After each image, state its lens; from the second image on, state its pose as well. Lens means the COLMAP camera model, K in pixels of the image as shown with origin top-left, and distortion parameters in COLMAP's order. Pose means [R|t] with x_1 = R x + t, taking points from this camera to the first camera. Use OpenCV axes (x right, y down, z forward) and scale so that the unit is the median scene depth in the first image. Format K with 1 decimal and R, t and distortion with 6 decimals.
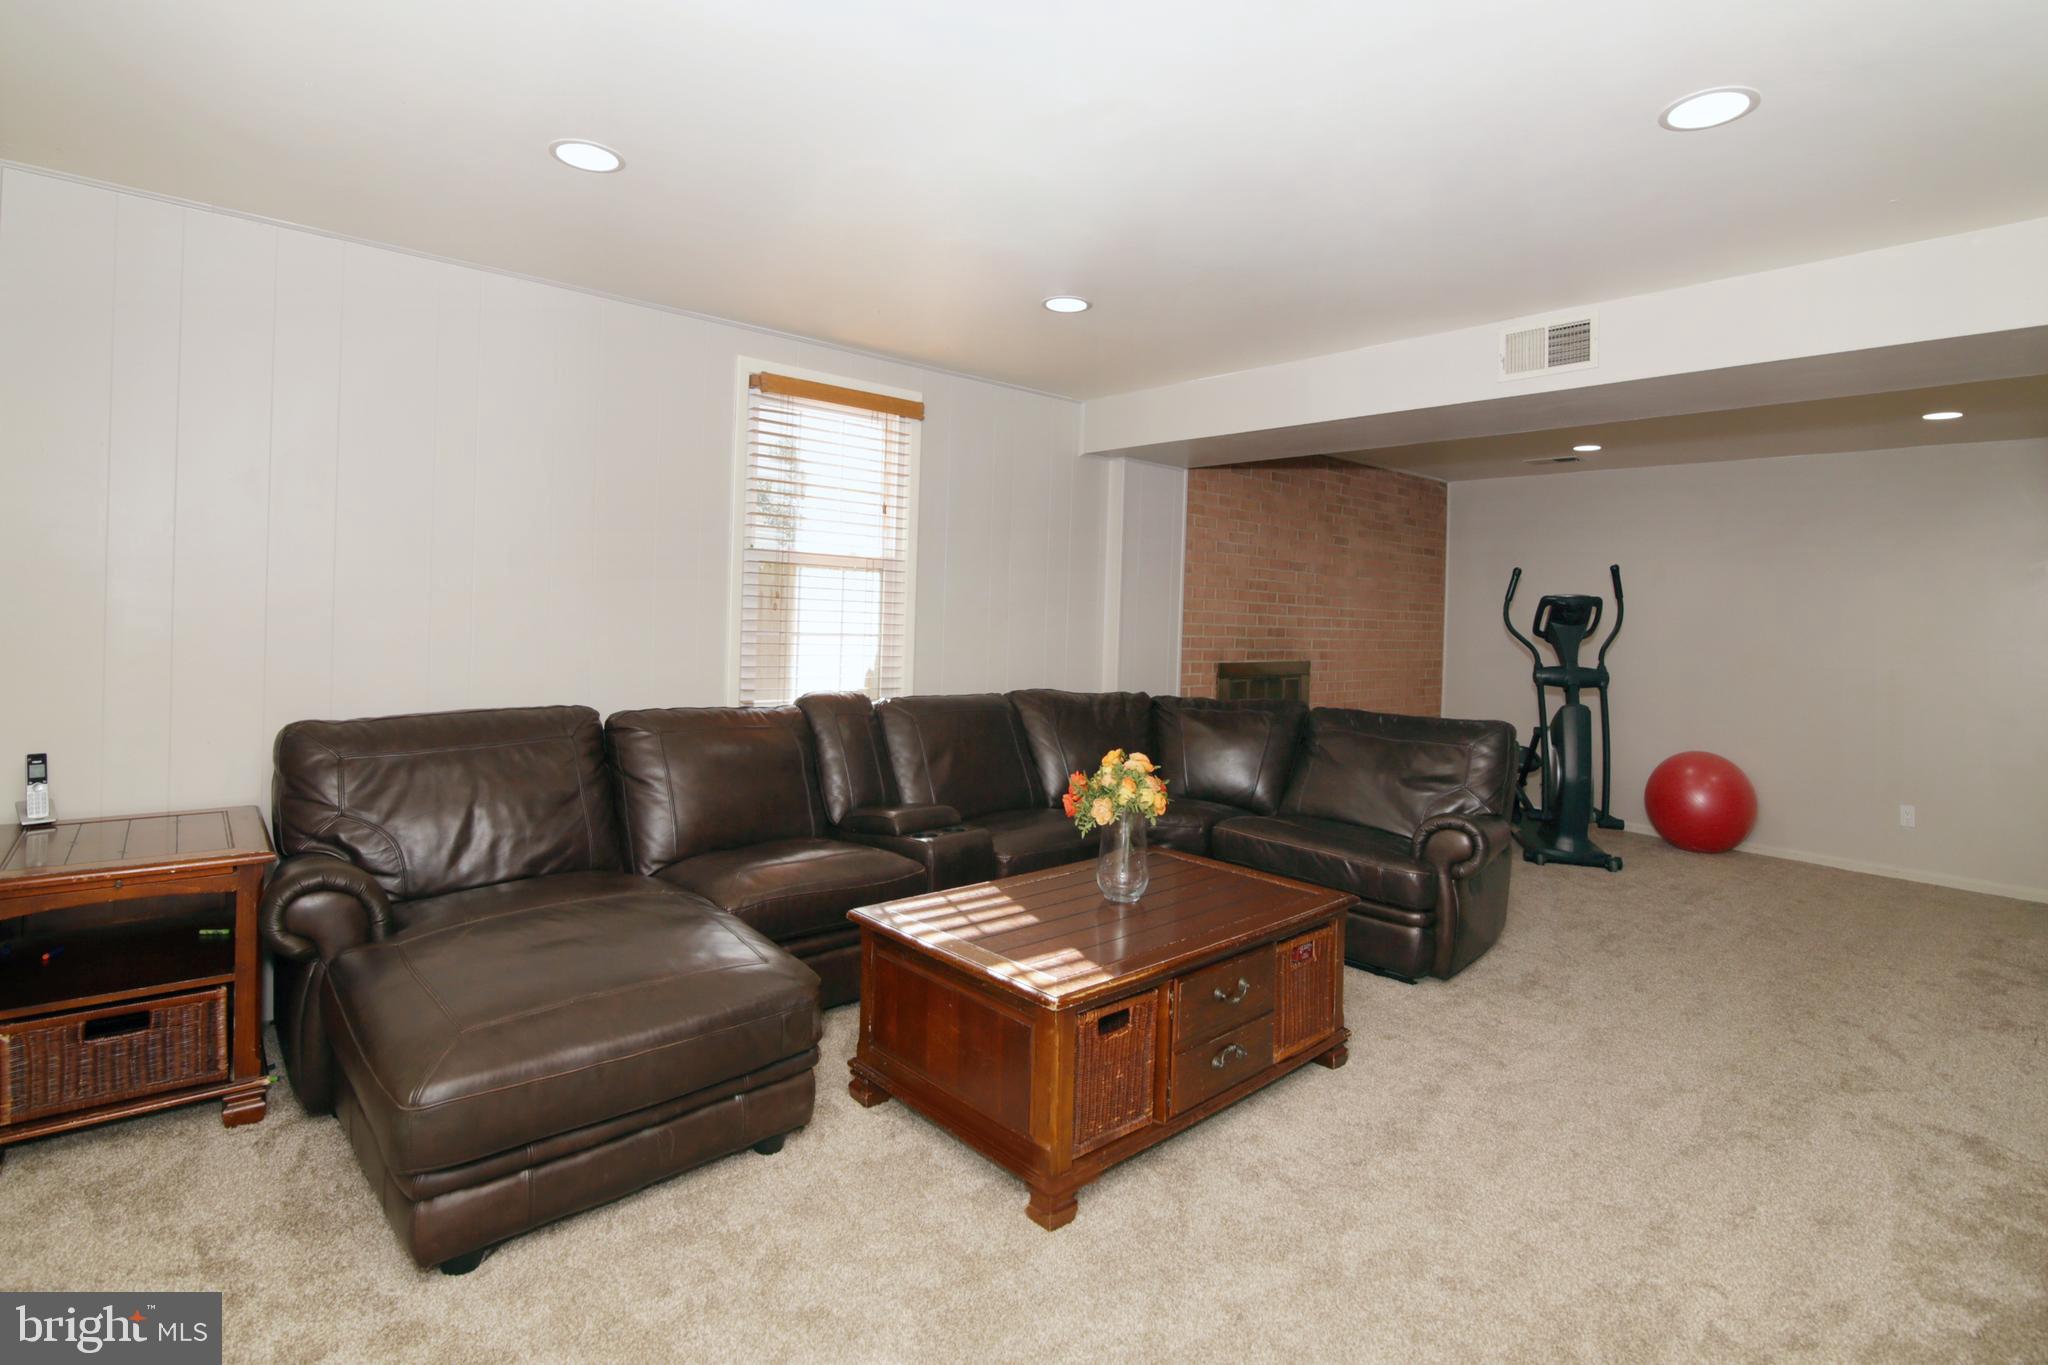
lens RADIAL K [[1010.6, 0, 1054.8], [0, 1010.6, 672.7], [0, 0, 1]] dist [-0.010463, -0.000380]
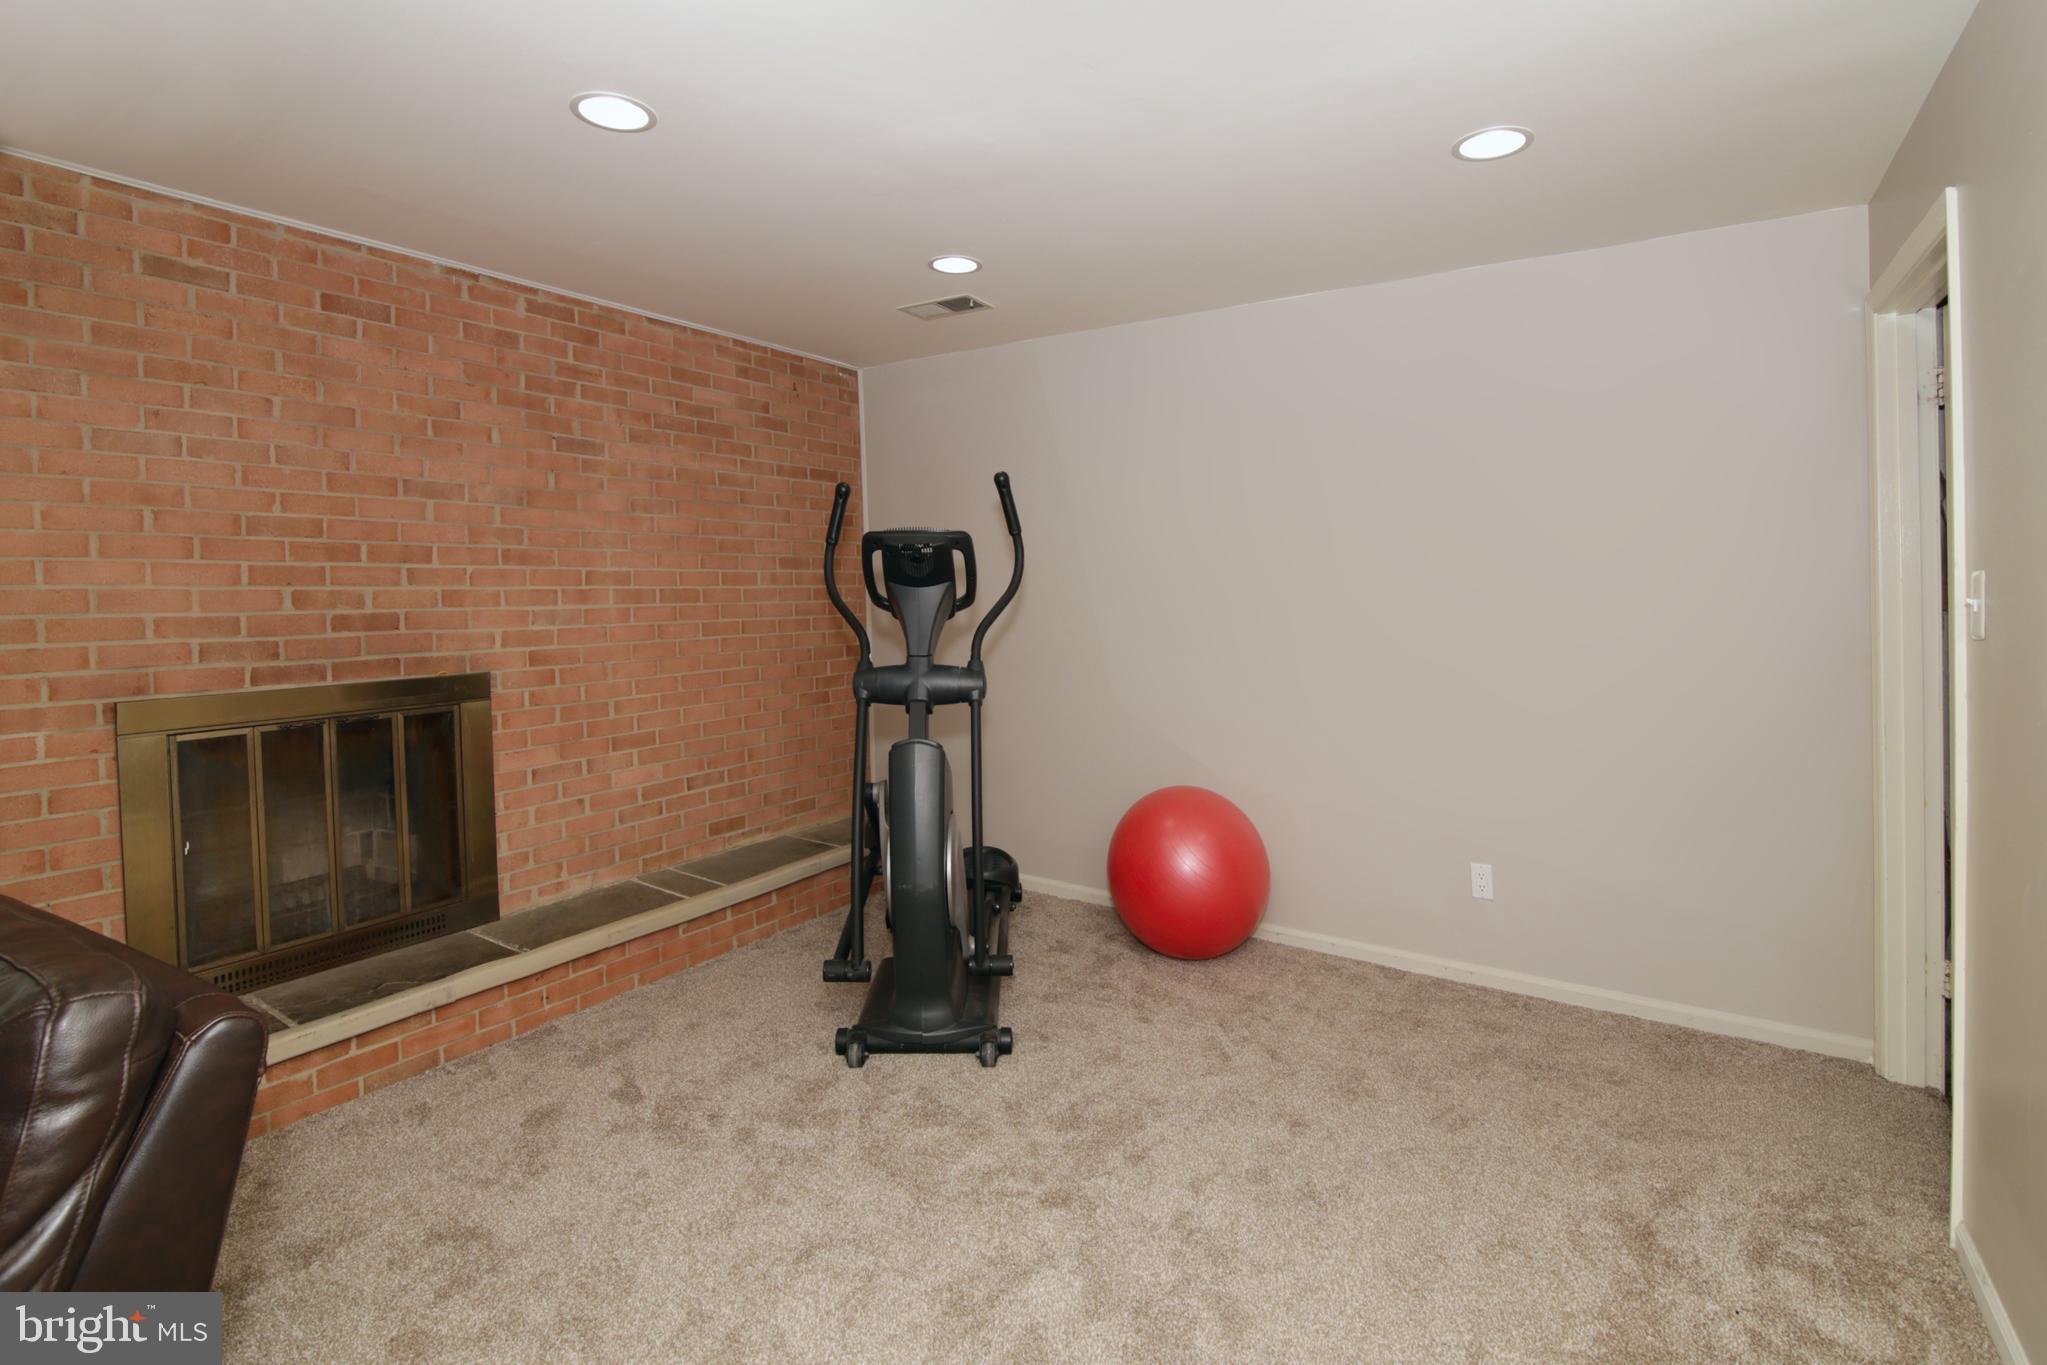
lens RADIAL K [[959.8, 0, 1023.3], [0, 959.8, 648.0], [0, 0, 1]] dist [-0.001620, -0.000141]
pose [[0.968234, -0.053561, 0.244243, 0.434387], [0.050824, 0.998554, 0.017498, -0.020277], [-0.244827, -0.004529, 0.969556, 0.491177]]
